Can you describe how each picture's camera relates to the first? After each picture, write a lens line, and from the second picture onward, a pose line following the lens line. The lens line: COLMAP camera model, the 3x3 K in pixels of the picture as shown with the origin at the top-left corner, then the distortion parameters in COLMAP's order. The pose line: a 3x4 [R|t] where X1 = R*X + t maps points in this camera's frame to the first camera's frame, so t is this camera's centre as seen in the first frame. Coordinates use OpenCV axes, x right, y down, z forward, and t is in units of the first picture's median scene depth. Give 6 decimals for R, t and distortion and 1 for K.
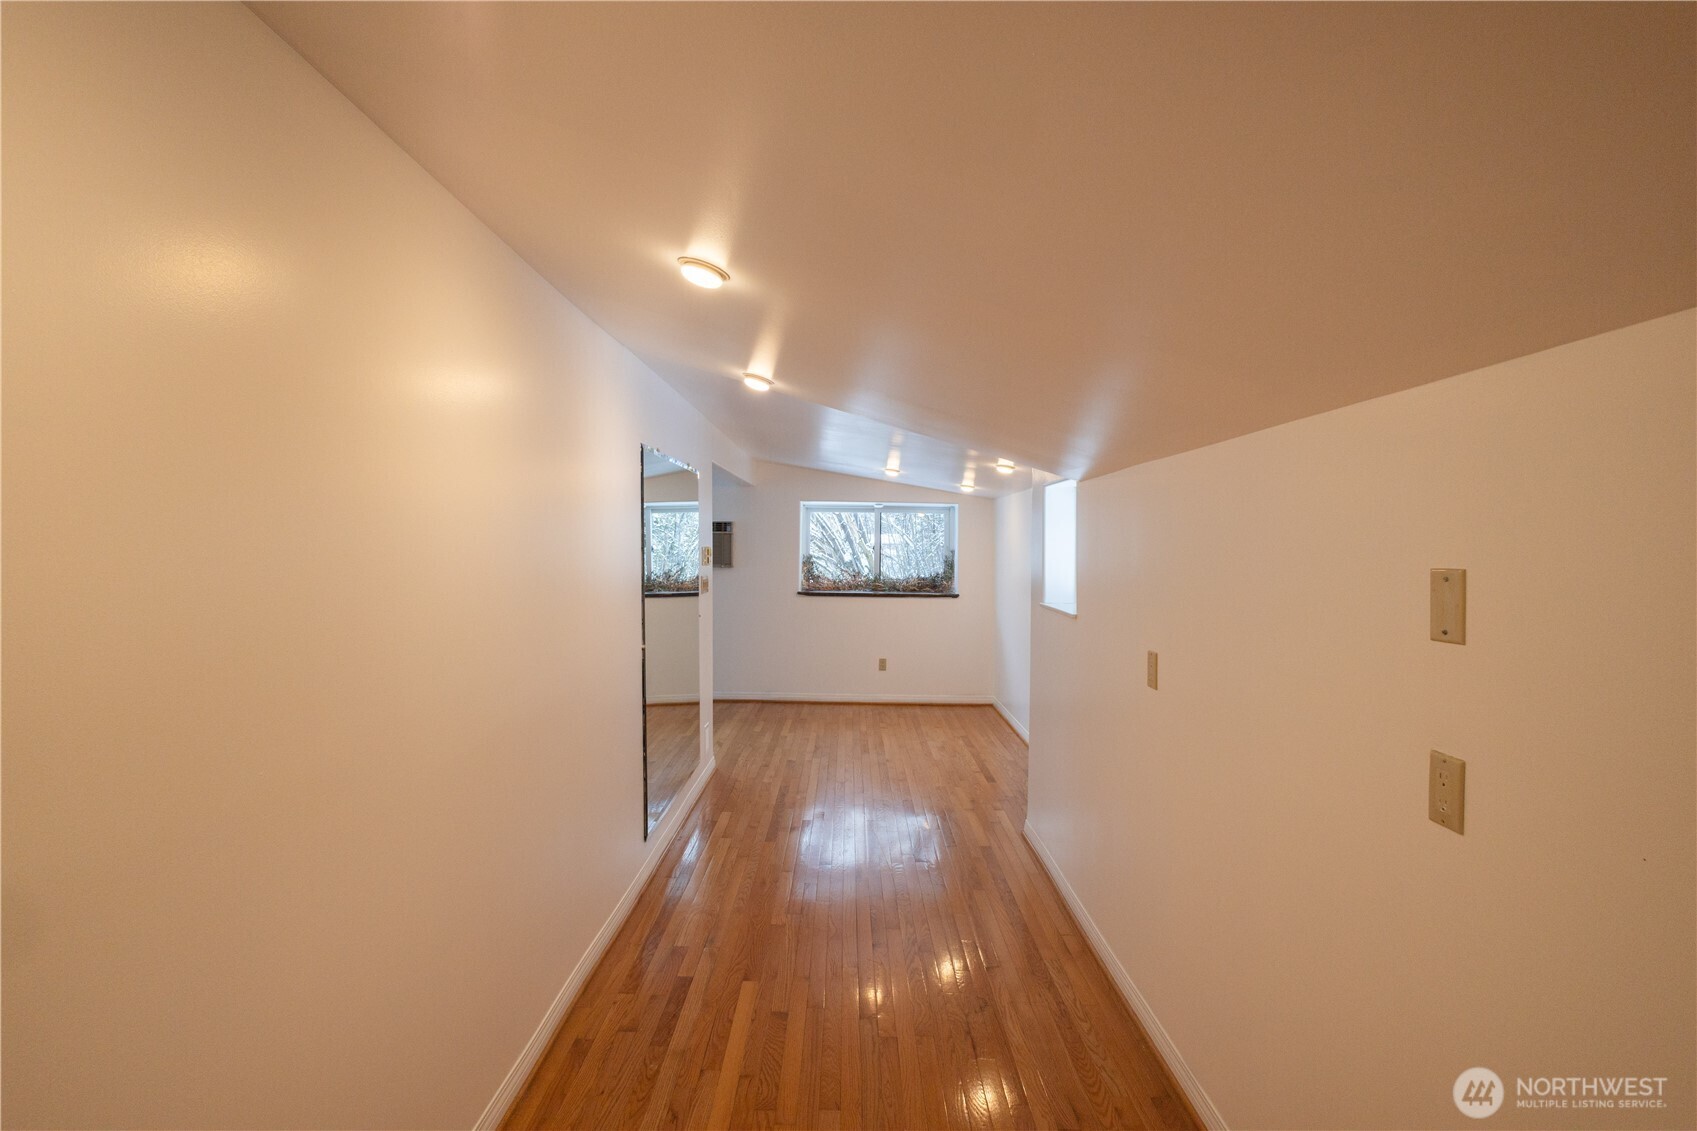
lens RADIAL K [[796.5, 0, 848.5], [0, 796.5, 565.5], [0, 0, 1]] dist [0.000197, -0.000001]
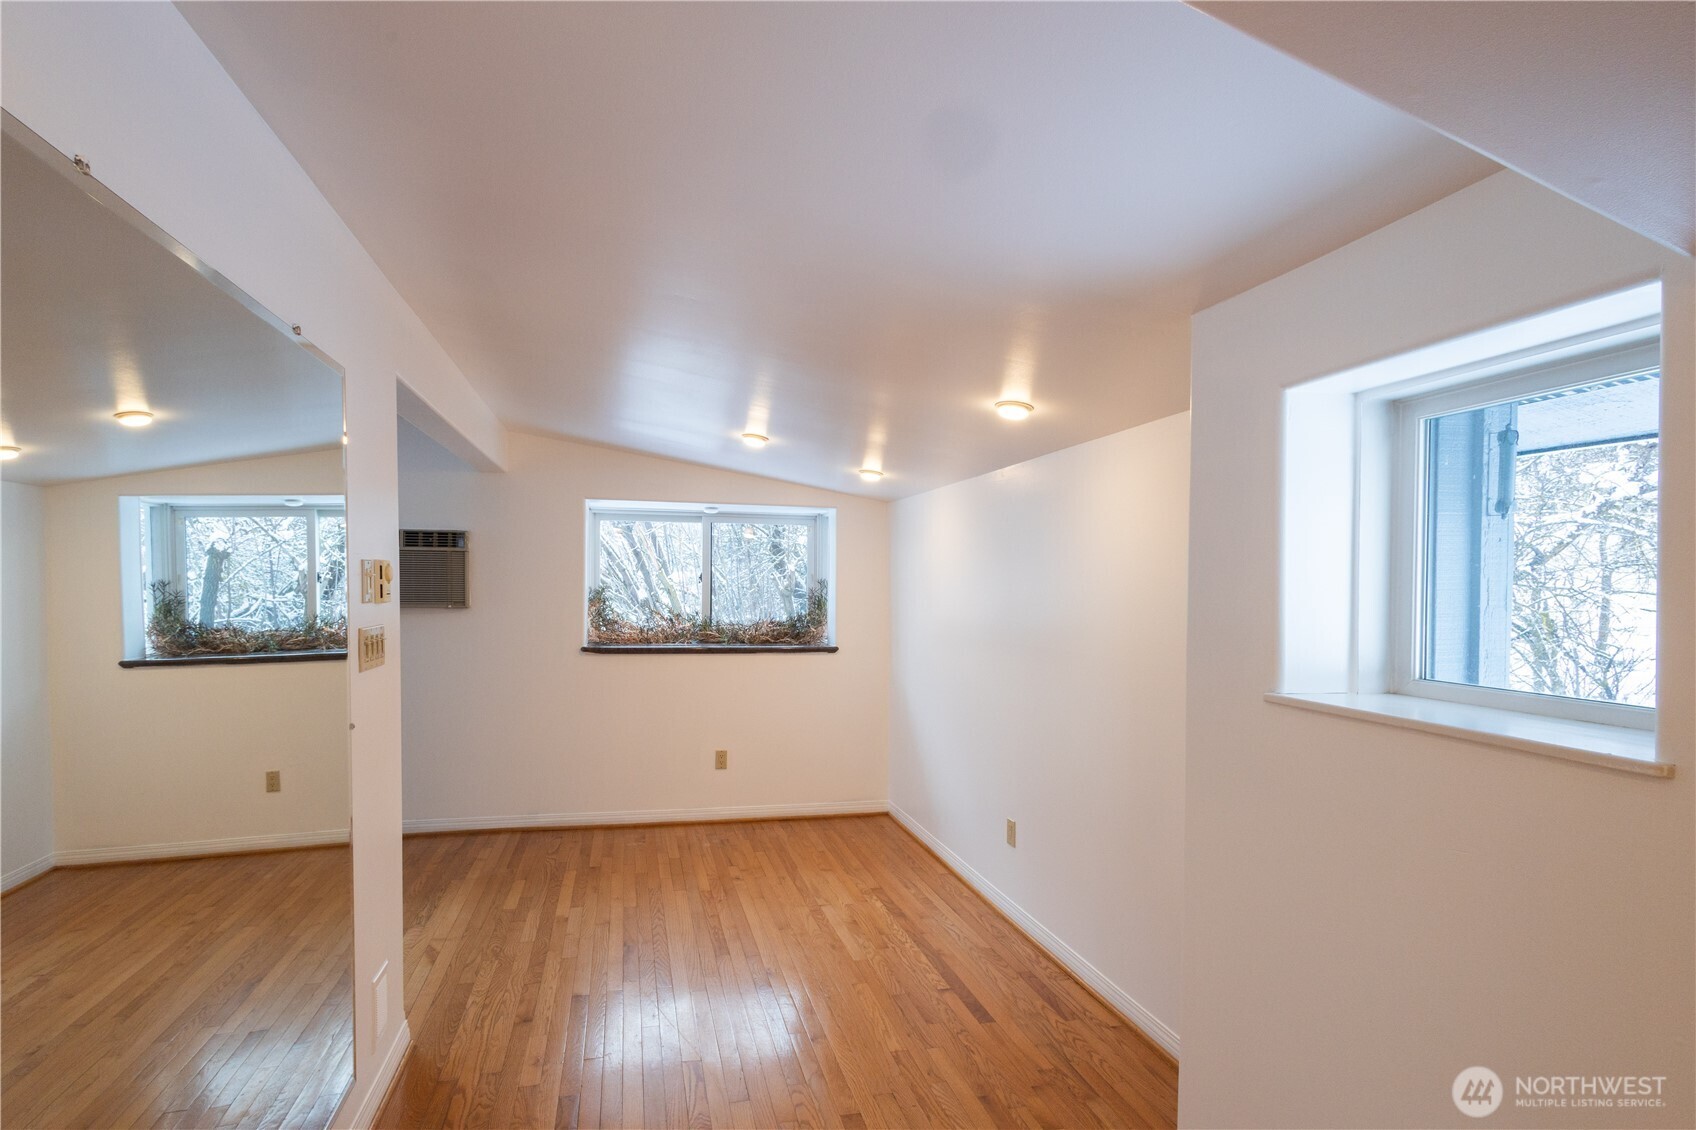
lens RADIAL K [[942.4, 0, 845.8], [0, 942.4, 613.4], [0, 0, 1]] dist [-0.001878, -0.000185]
pose [[0.975918, -0.007090, 0.218021, -0.022957], [0.005107, 0.999940, 0.009656, 0.001058], [-0.218077, -0.008310, 0.975896, 0.246997]]
